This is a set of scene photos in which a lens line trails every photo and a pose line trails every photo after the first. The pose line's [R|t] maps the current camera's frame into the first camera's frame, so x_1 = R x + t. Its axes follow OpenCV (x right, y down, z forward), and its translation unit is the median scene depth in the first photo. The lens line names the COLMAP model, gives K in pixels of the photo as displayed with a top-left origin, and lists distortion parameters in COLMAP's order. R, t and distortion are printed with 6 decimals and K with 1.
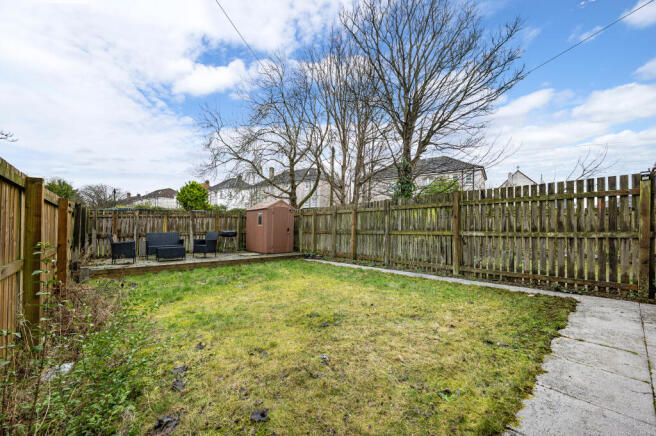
lens RADIAL K [[261.0, 0, 334.5], [0, 261.0, 224.5], [0, 0, 1]] dist [-0.000254, -0.000043]
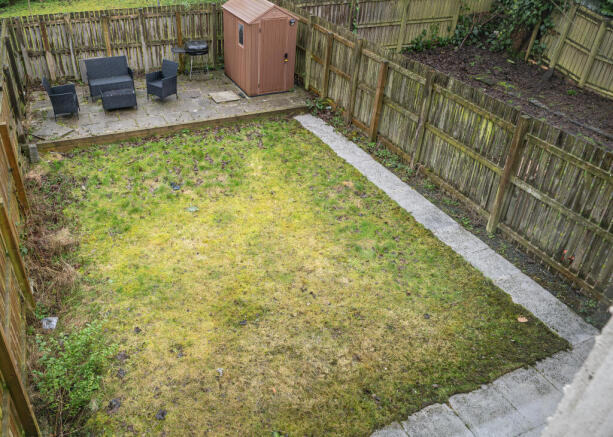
lens RADIAL K [[493.7, 0, 258.5], [0, 493.7, 204.4], [0, 0, 1]] dist [0.000356, 0.000368]
pose [[0.945321, 0.180238, -0.271813, 0.230391], [-0.005272, 0.841757, 0.539831, -0.530139], [0.326099, -0.508880, 0.796681, -0.163334]]
